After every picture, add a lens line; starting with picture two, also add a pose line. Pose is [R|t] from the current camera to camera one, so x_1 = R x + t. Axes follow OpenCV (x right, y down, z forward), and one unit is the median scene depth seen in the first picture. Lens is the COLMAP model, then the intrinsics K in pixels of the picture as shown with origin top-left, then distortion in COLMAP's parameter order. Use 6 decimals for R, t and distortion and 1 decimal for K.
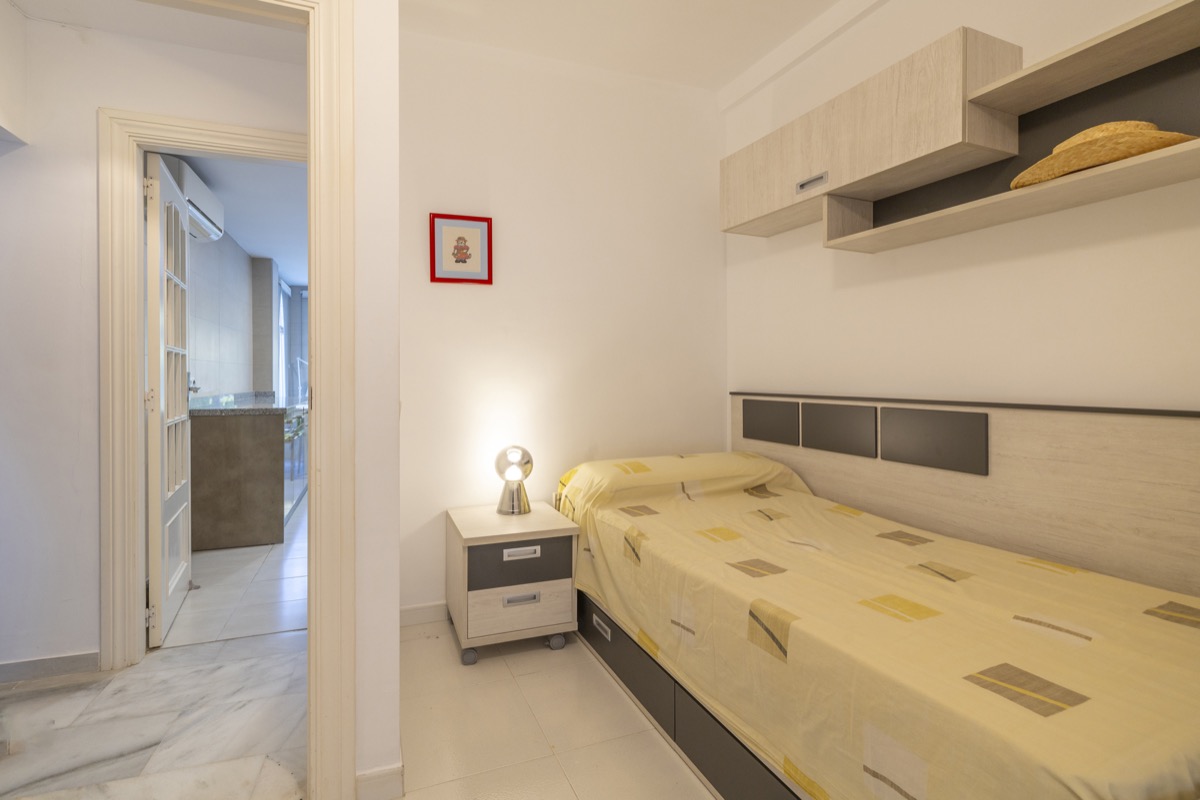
lens RADIAL K [[536.7, 0, 573.4], [0, 536.7, 379.4], [0, 0, 1]] dist [0.004246, 0.000669]
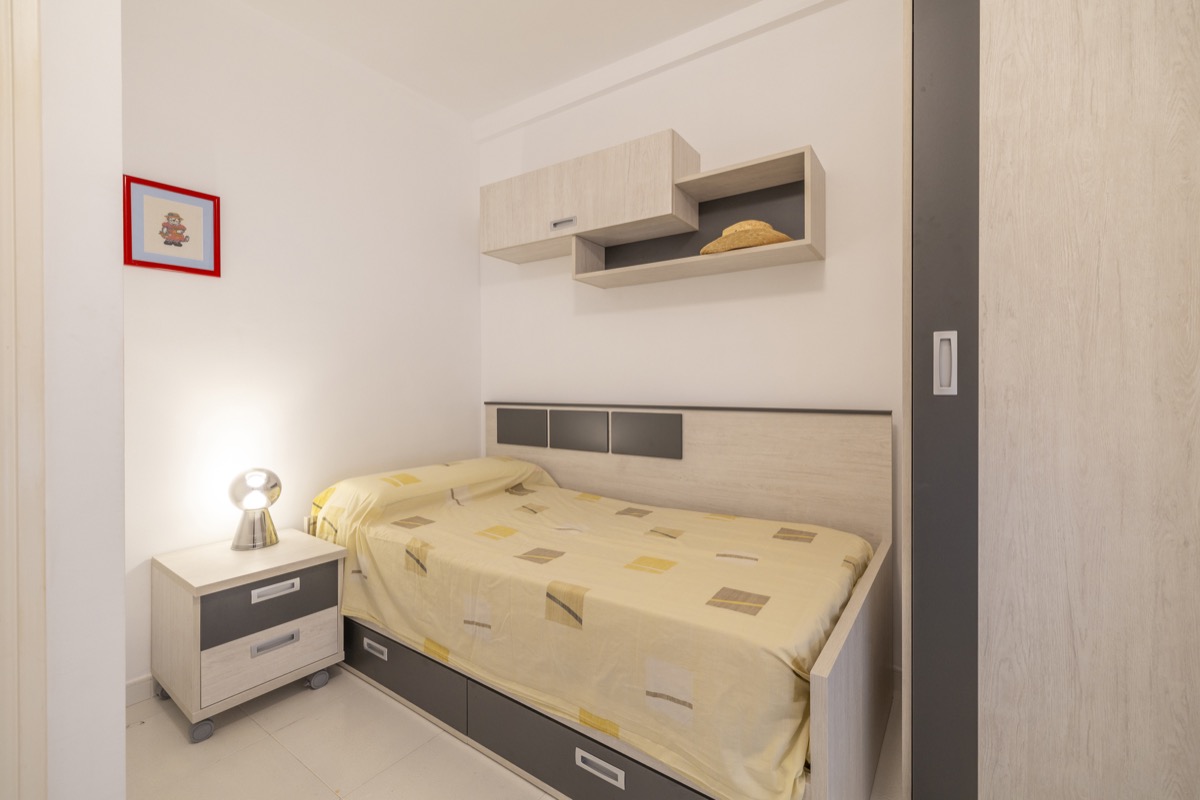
lens RADIAL K [[506.4, 0, 590.2], [0, 506.4, 392.5], [0, 0, 1]] dist [0.001114, 0.001069]
pose [[0.839559, -0.005750, 0.543238, -0.116392], [0.004168, 0.999983, 0.004143, 0.001500], [-0.543252, -0.001214, 0.839569, 0.033750]]
